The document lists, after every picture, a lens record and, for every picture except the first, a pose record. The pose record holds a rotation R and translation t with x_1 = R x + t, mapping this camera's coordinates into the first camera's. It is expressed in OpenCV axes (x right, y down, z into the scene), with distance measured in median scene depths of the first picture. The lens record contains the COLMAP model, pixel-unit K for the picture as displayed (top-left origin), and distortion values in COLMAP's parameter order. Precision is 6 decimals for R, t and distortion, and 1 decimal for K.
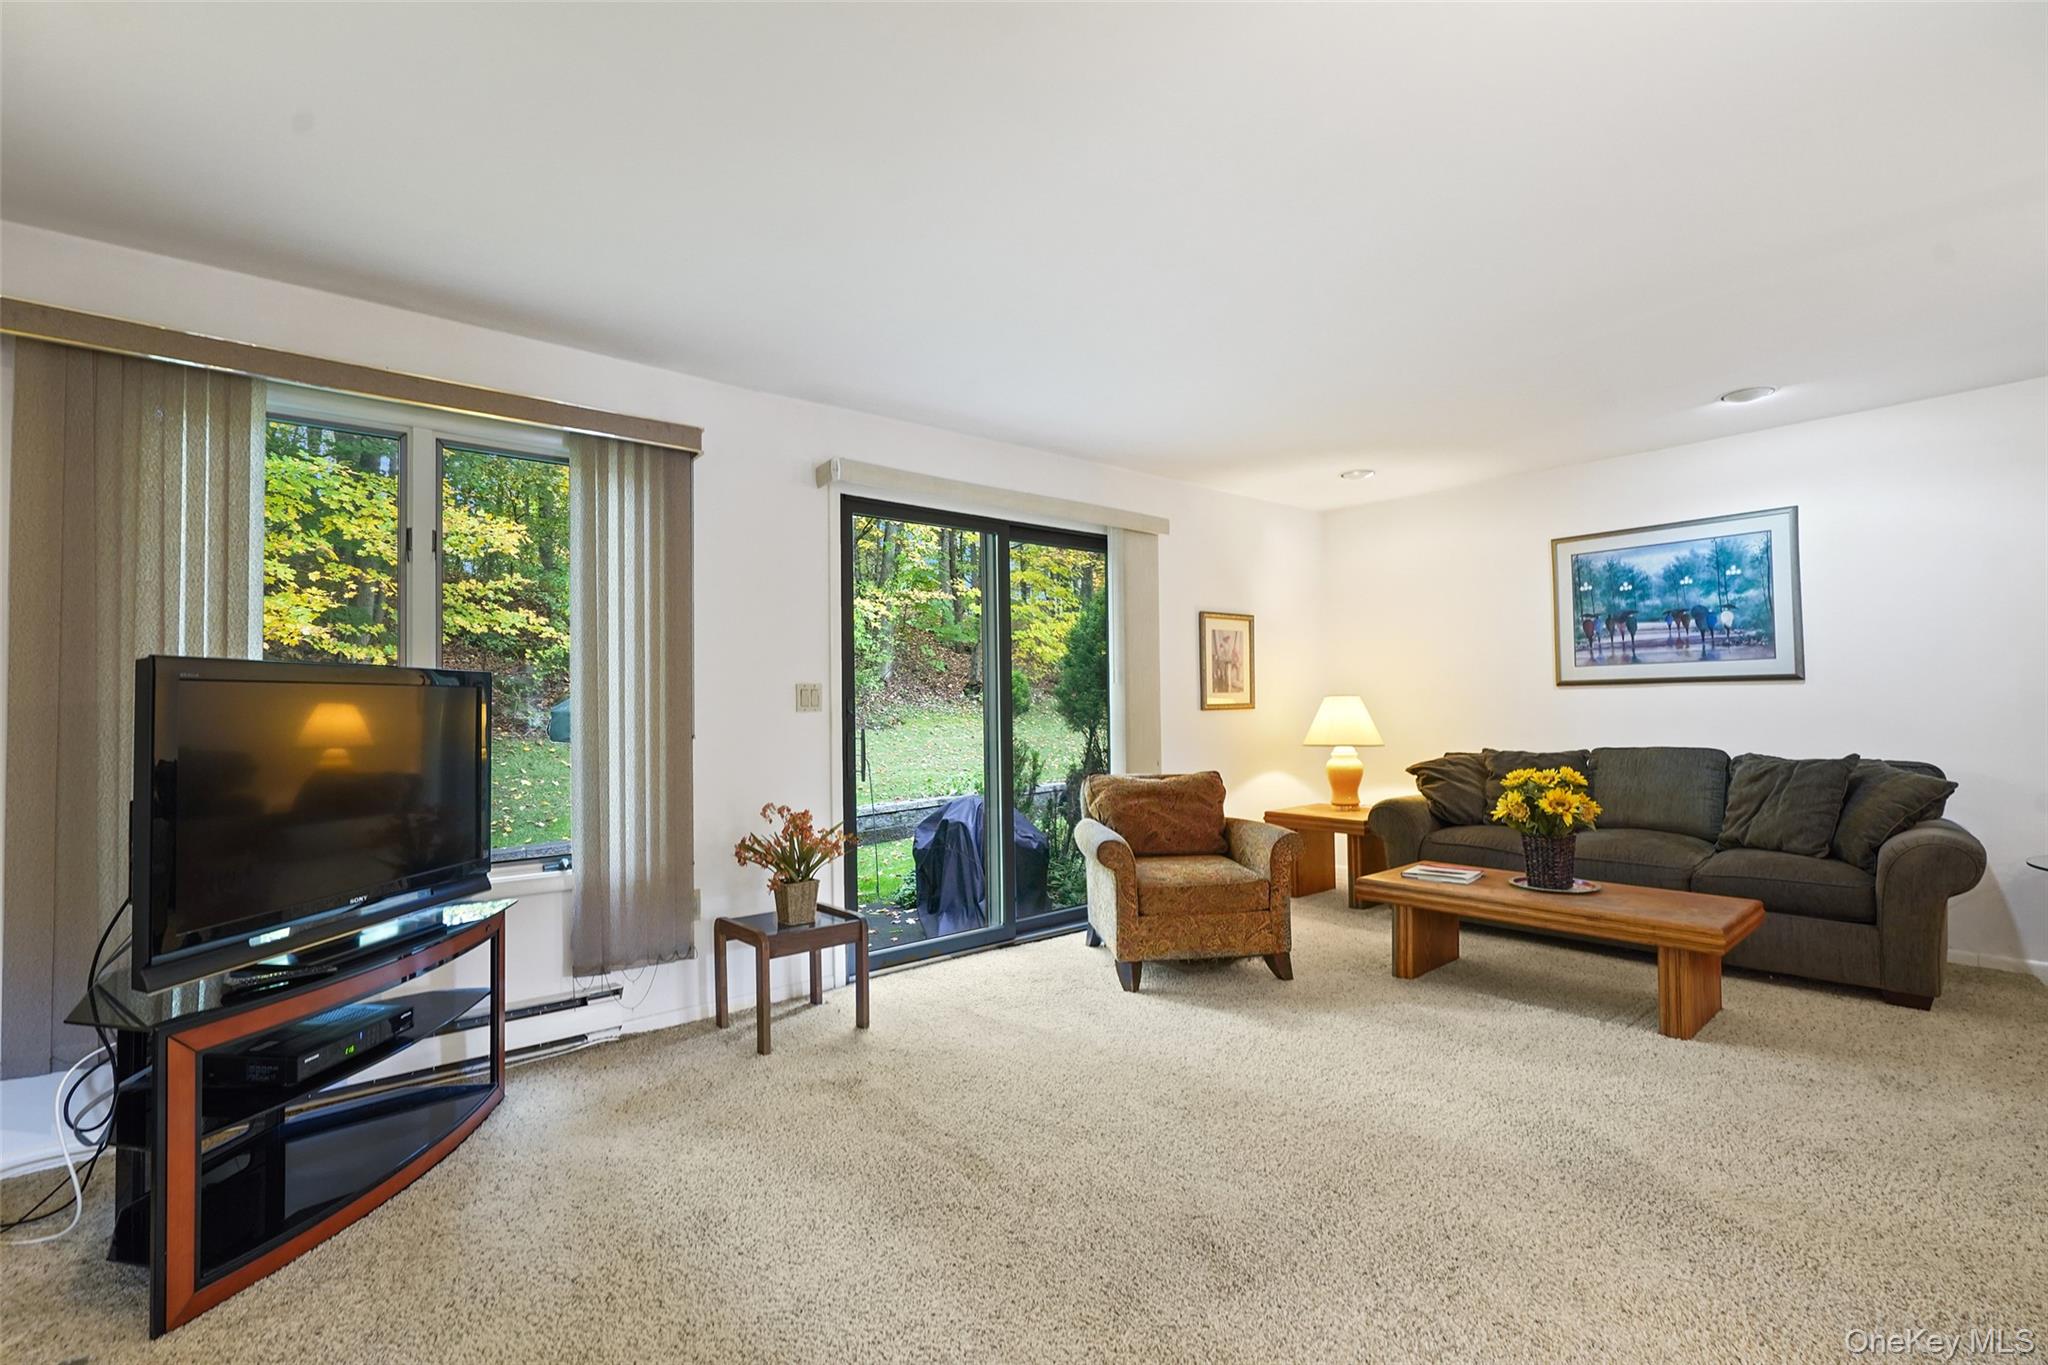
lens RADIAL K [[931.9, 0, 1025.2], [0, 931.9, 678.8], [0, 0, 1]] dist [-0.005247, 0.000160]
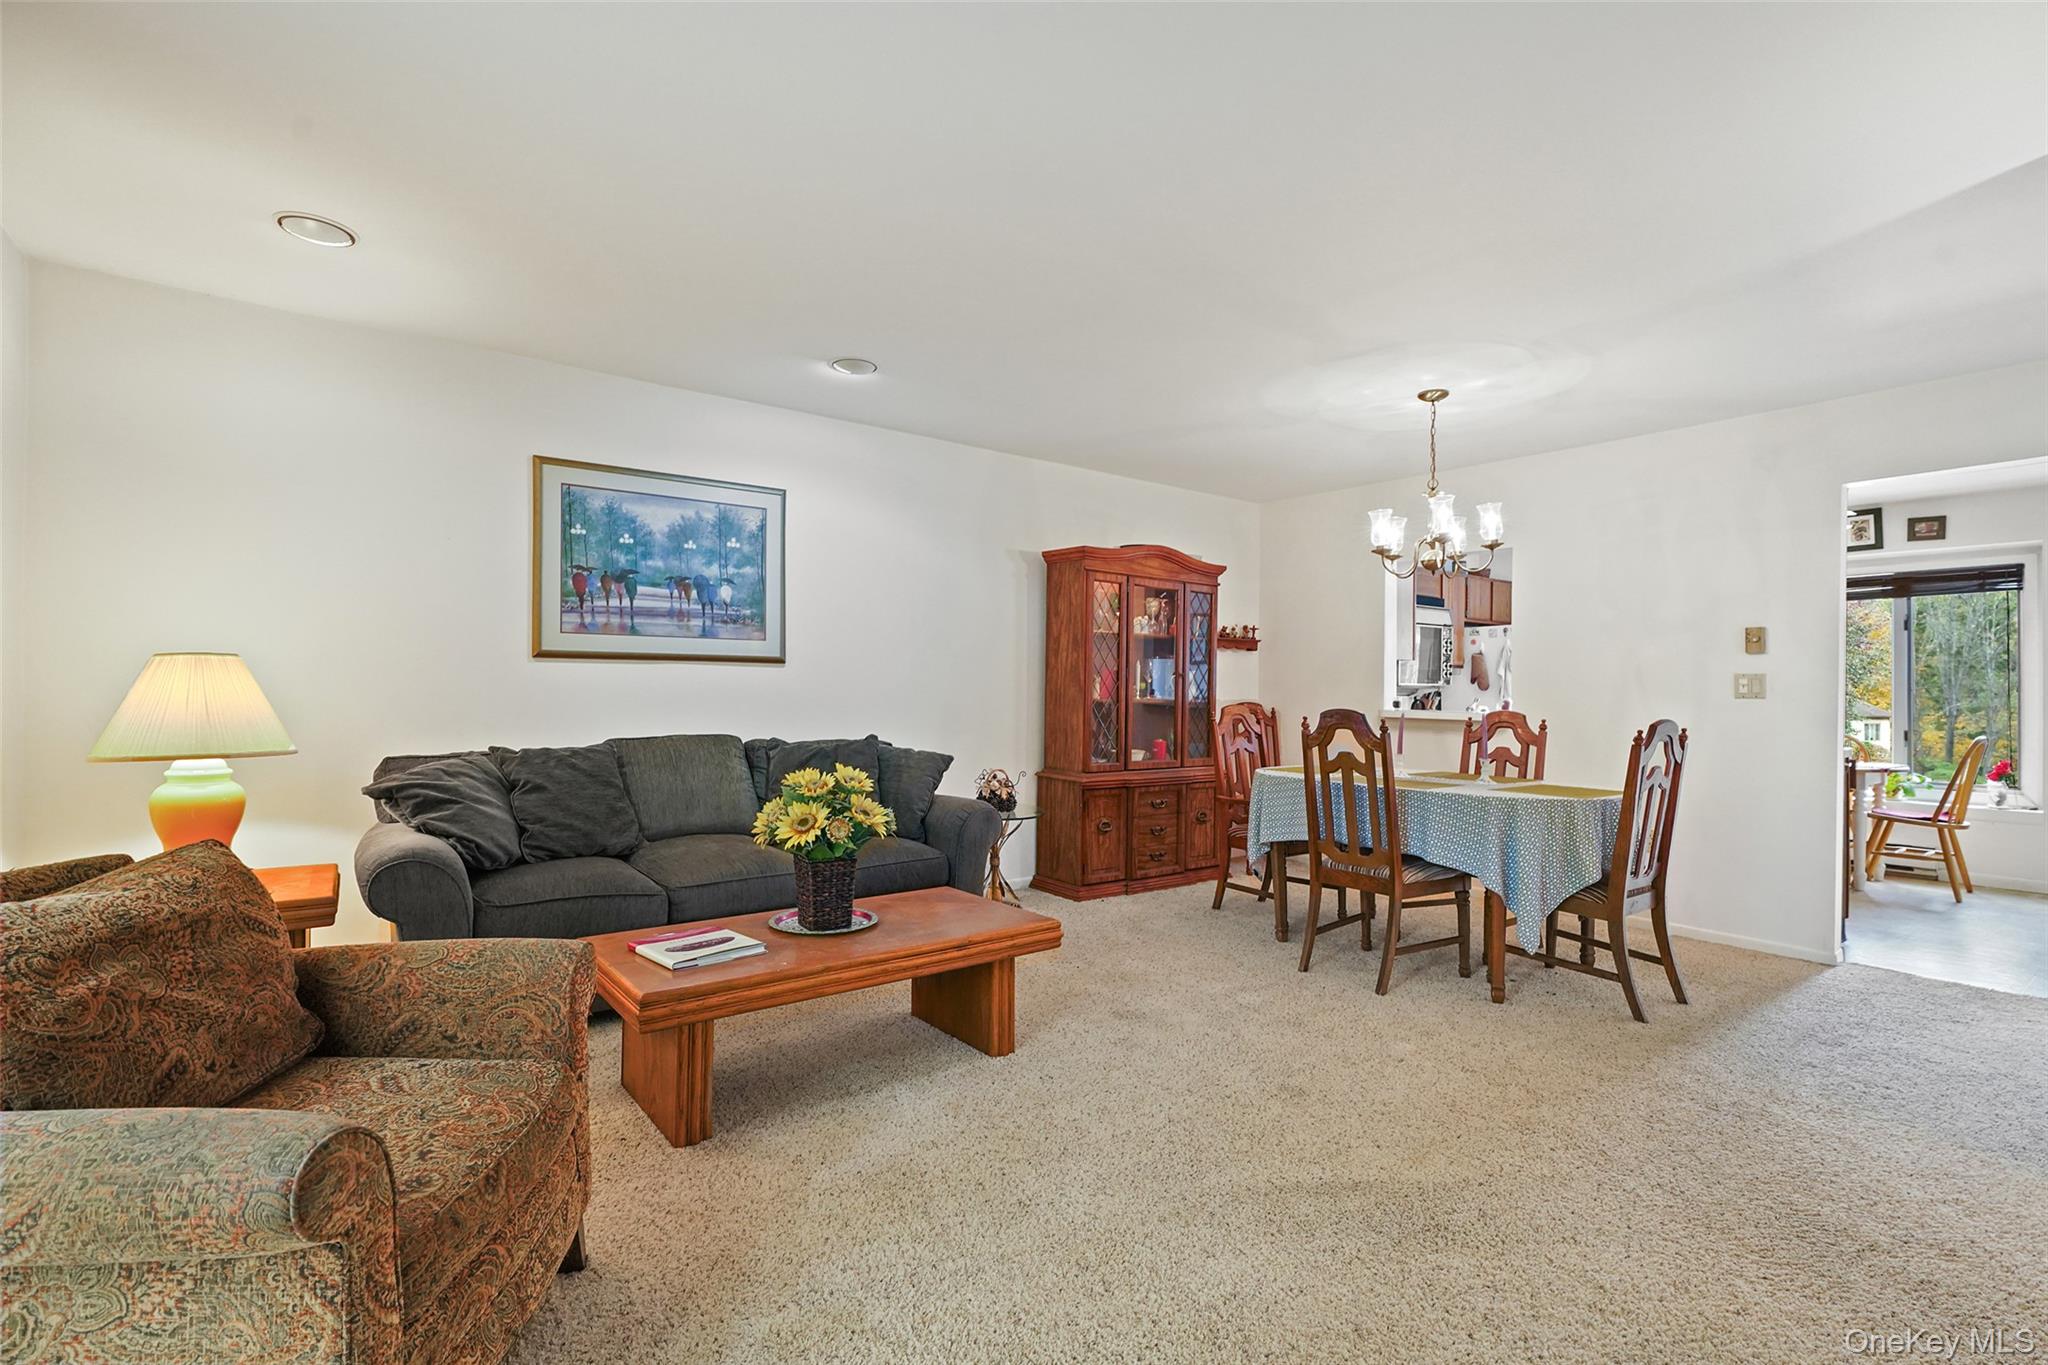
lens RADIAL K [[931.9, 0, 1005.4], [0, 931.9, 681.5], [0, 0, 1]] dist [-0.005247, 0.000160]
pose [[0.072657, 0.018922, 0.997177, -0.138956], [-0.042633, 0.998965, -0.015850, 0.023944], [-0.996445, -0.041361, 0.073389, 0.610002]]
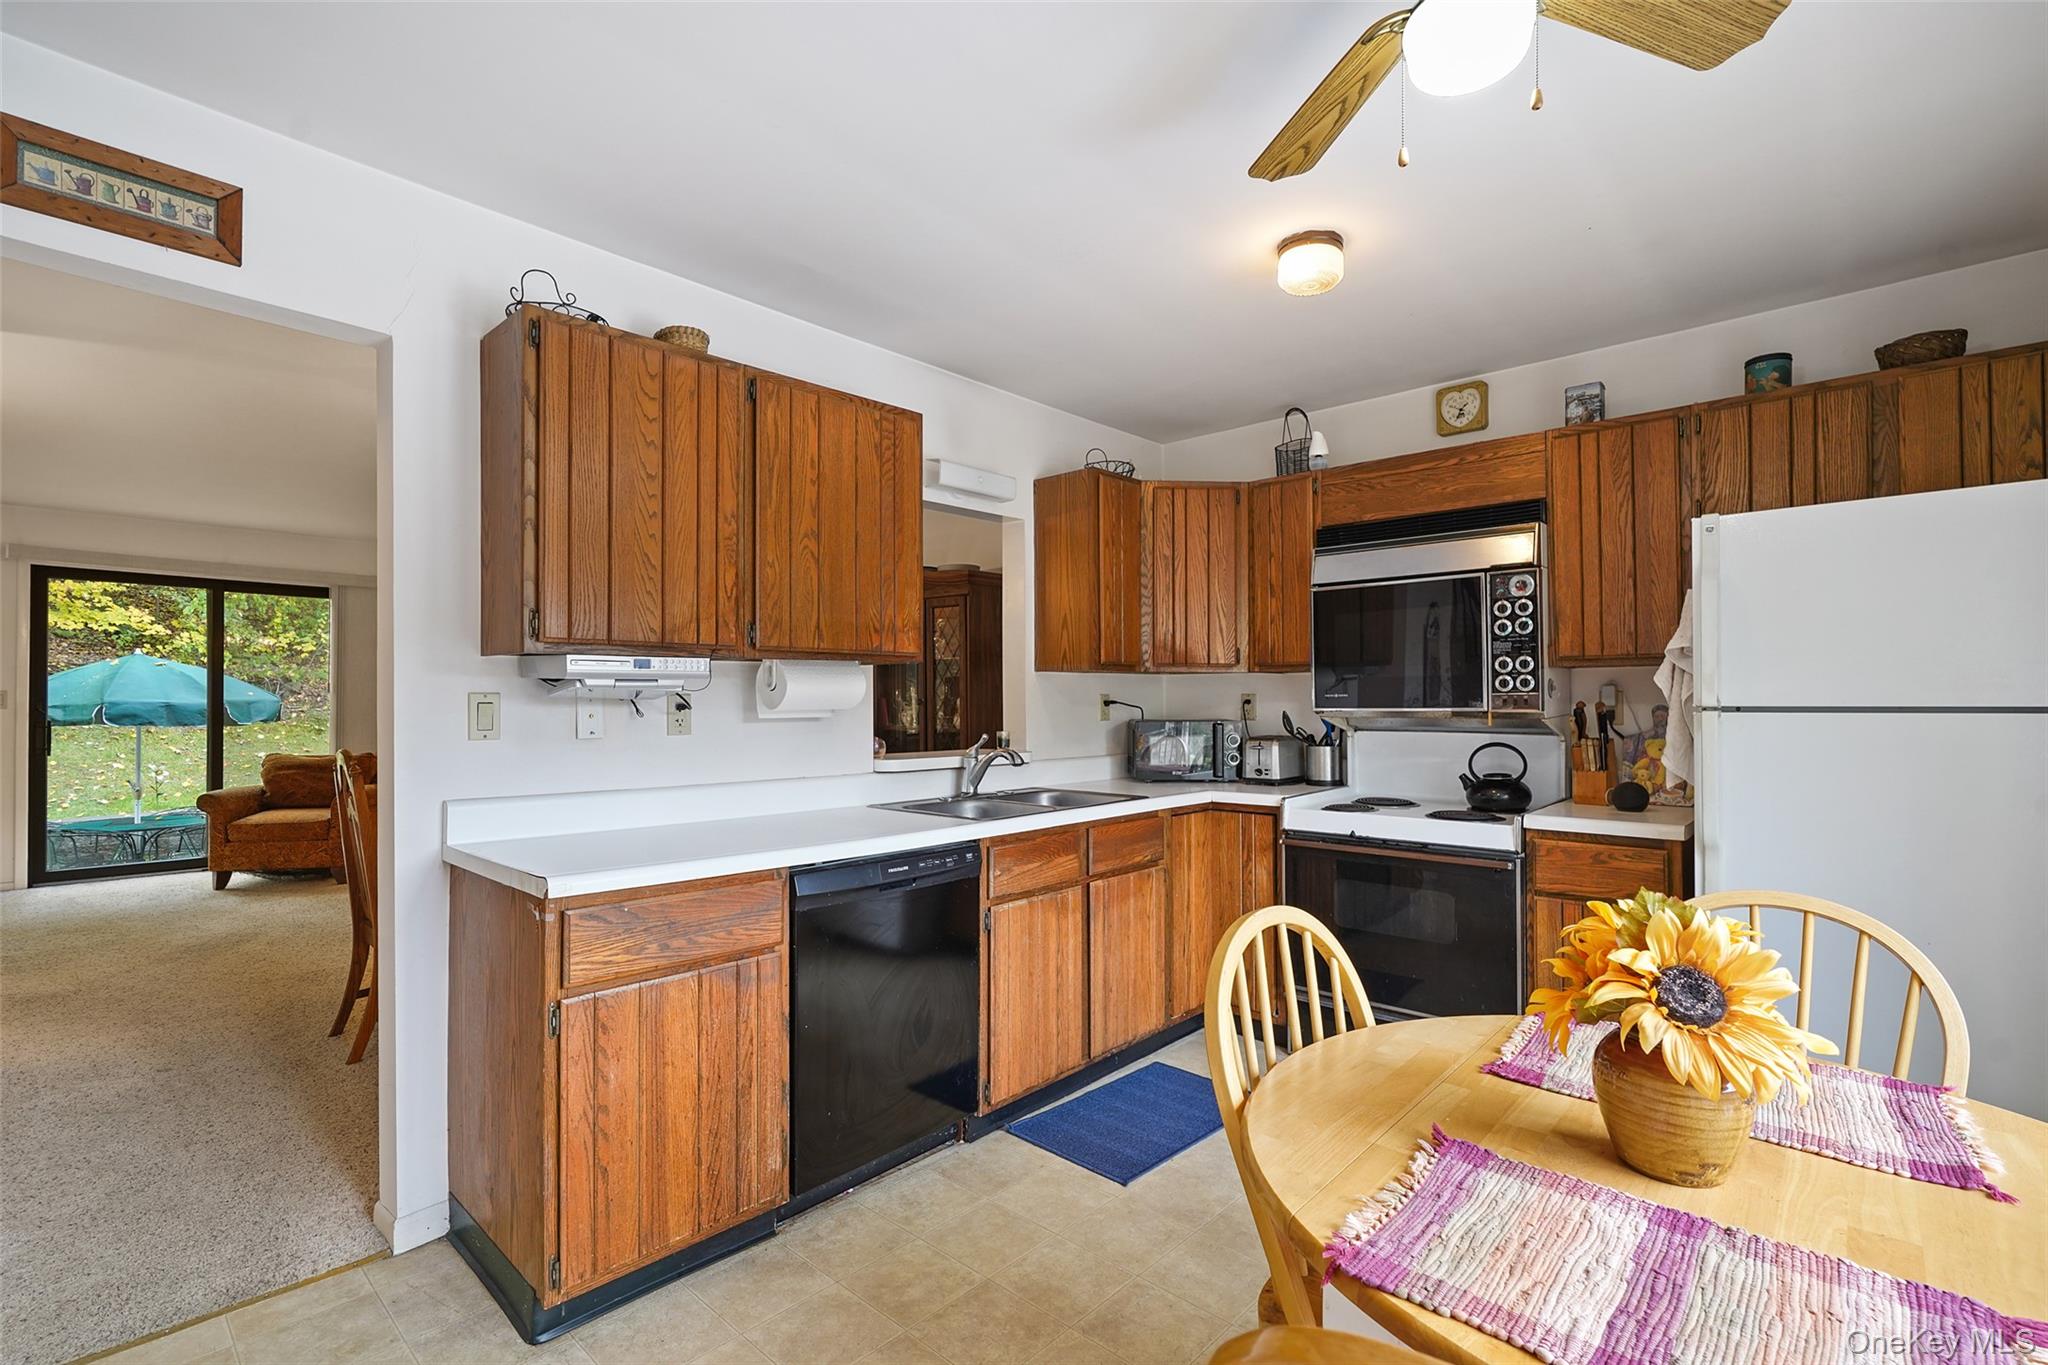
lens RADIAL K [[931.9, 0, 1036.3], [0, 931.9, 698.7], [0, 0, 1]] dist [-0.005247, 0.000160]
pose [[0.992465, 0.017709, 0.121242, 0.992593], [-0.020627, 0.999526, 0.022851, -0.040107], [-0.120779, -0.025179, 0.992360, -0.552215]]
